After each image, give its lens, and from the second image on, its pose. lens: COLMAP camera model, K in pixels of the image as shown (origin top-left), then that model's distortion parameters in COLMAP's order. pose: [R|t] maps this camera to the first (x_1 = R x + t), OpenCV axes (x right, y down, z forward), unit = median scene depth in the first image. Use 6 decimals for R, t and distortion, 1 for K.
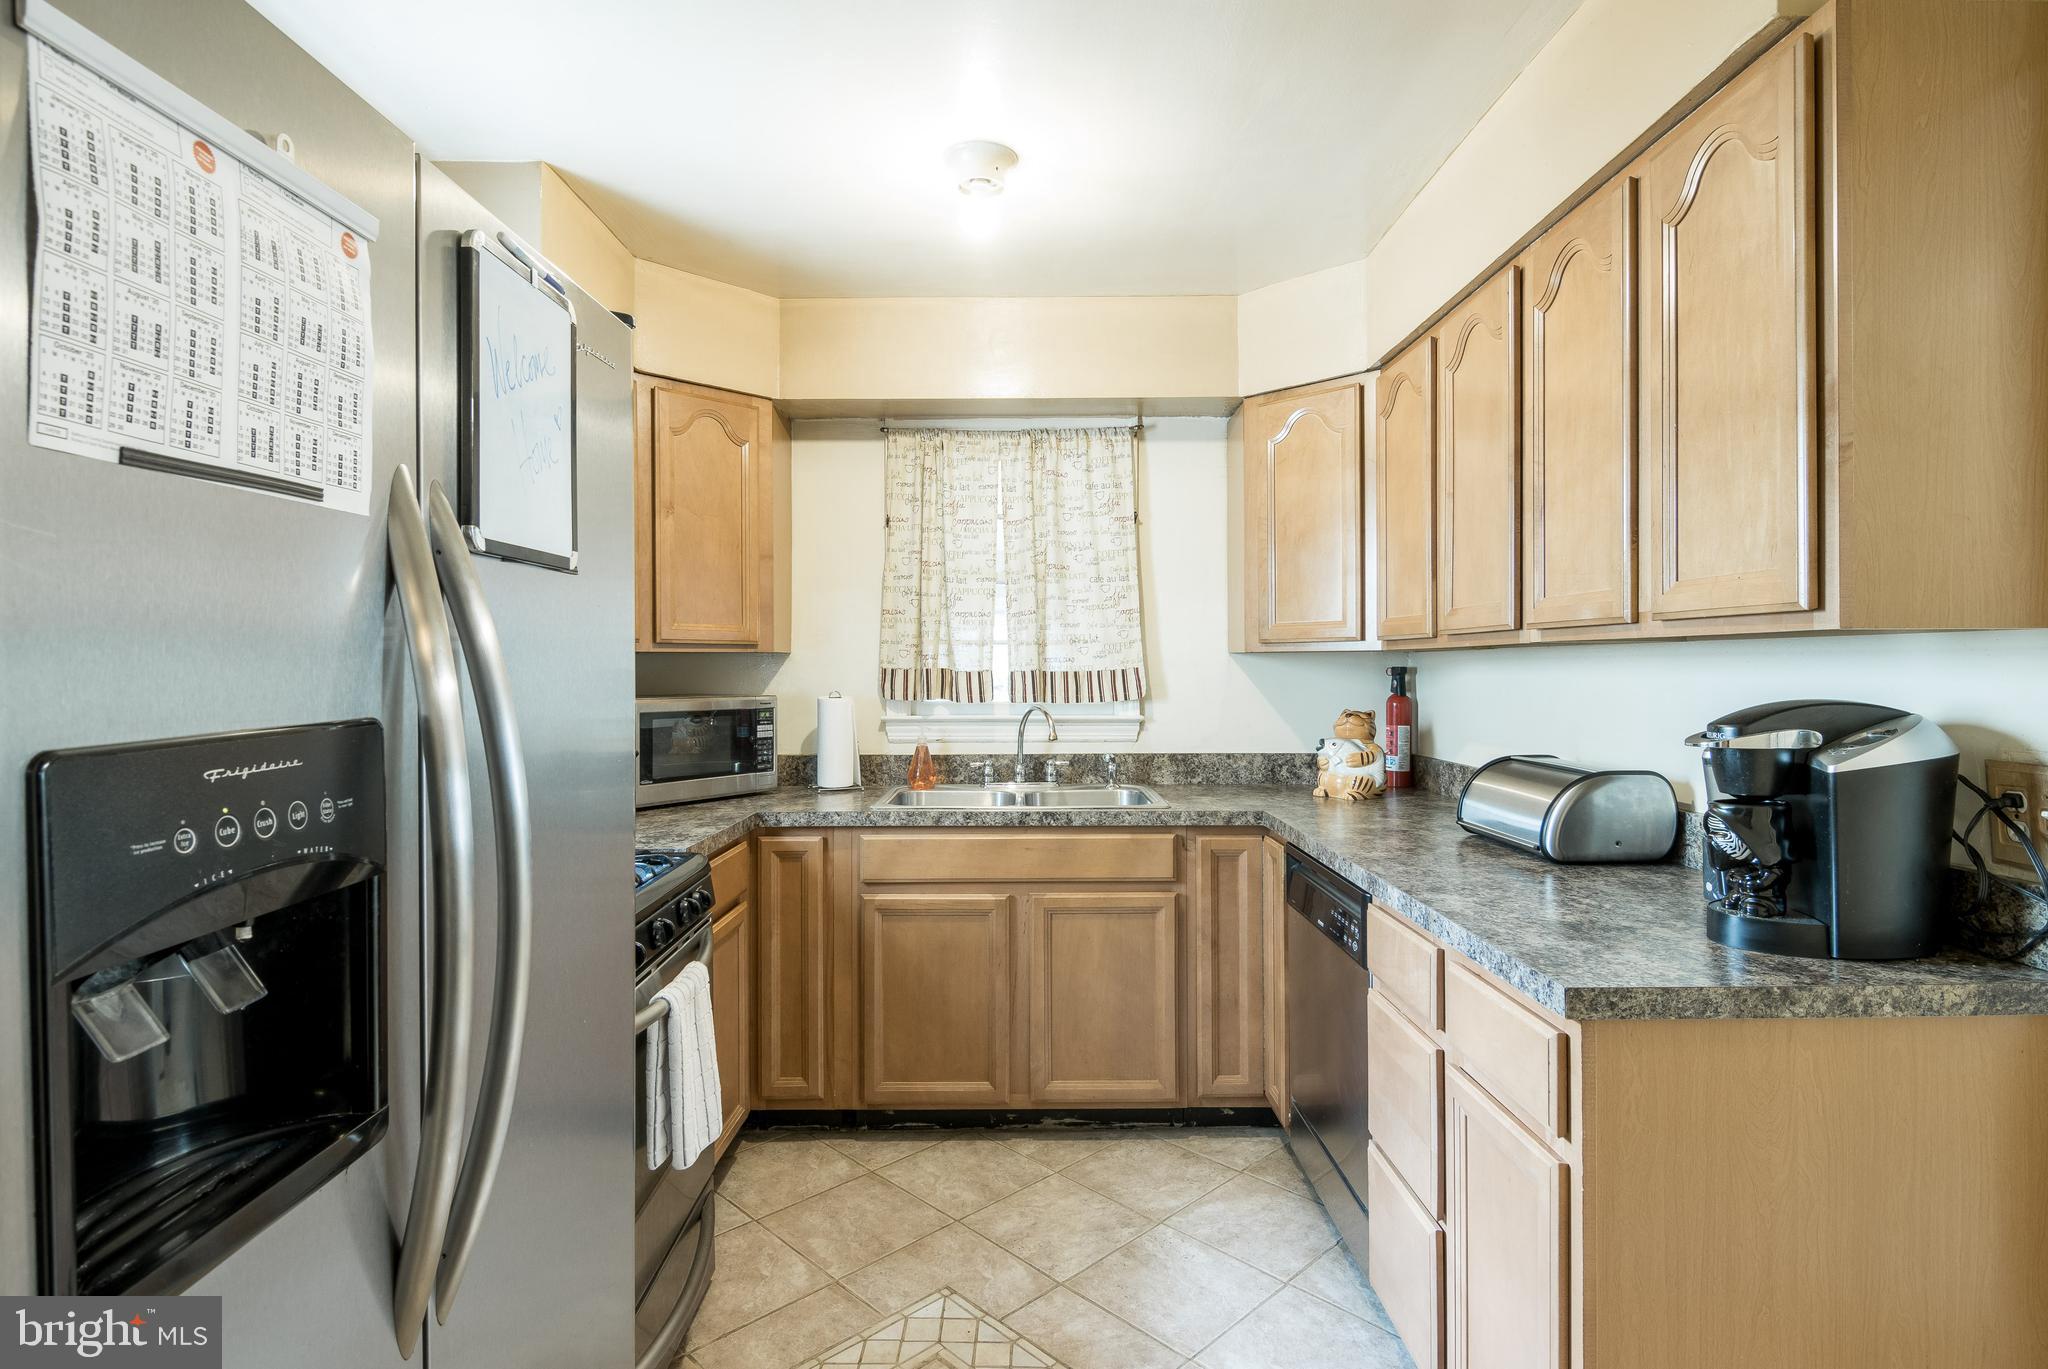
lens RADIAL K [[1043.7, 0, 1022.3], [0, 1043.7, 670.8], [0, 0, 1]] dist [0.013976, -0.010684]
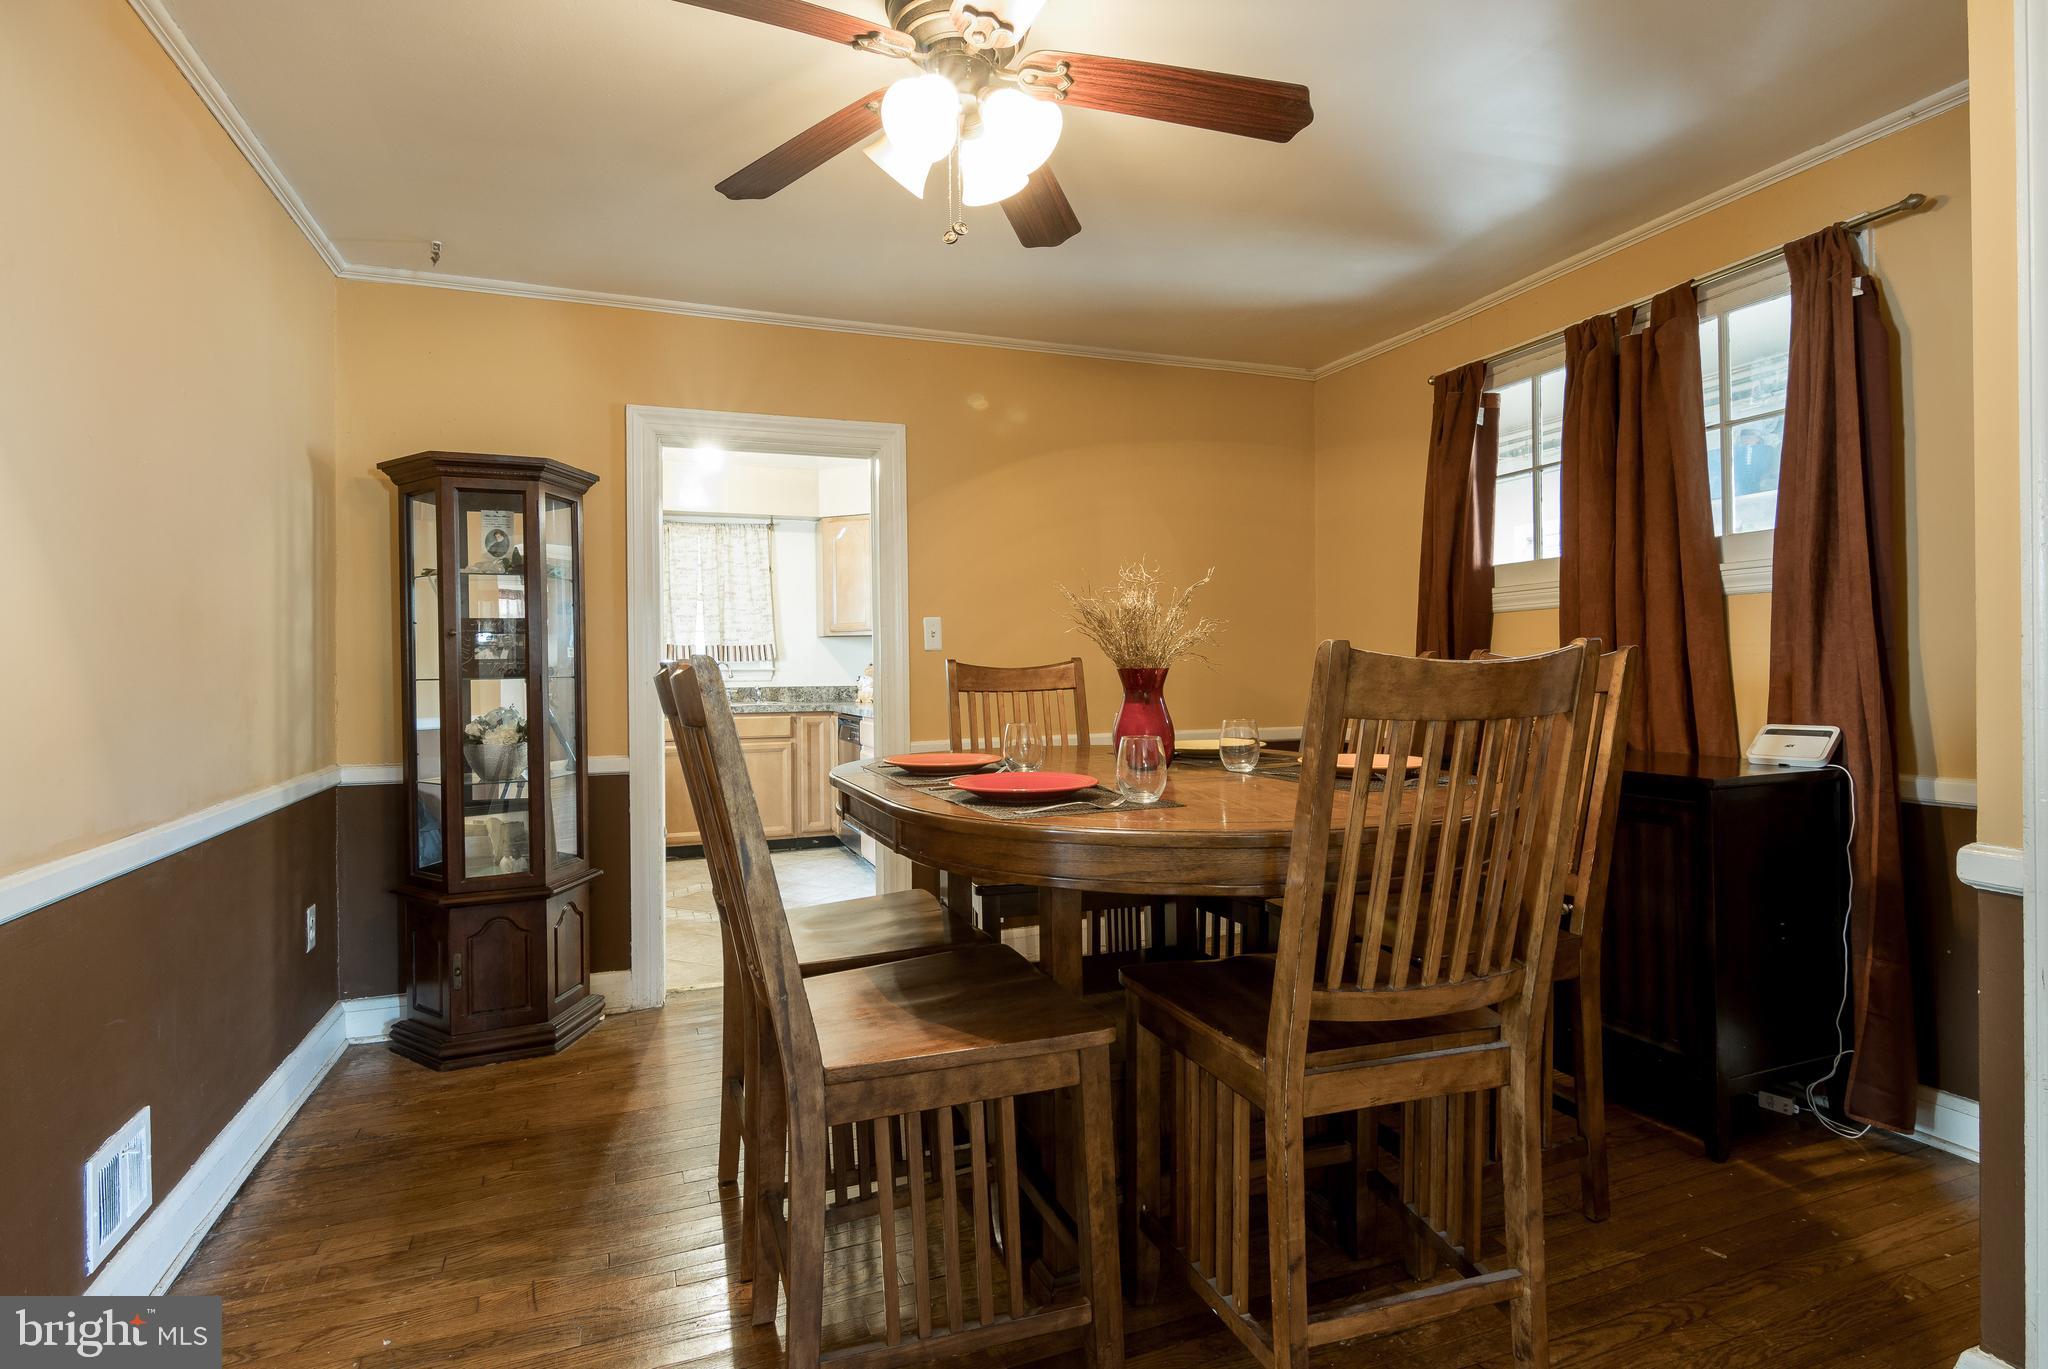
lens RADIAL K [[1043.7, 0, 1039.5], [0, 1043.7, 674.8], [0, 0, 1]] dist [0.013976, -0.010684]
pose [[0.927970, -0.006890, 0.372592, -0.196549], [0.004424, 0.999962, 0.007473, 0.053383], [-0.372630, -0.005287, 0.927965, -1.295250]]
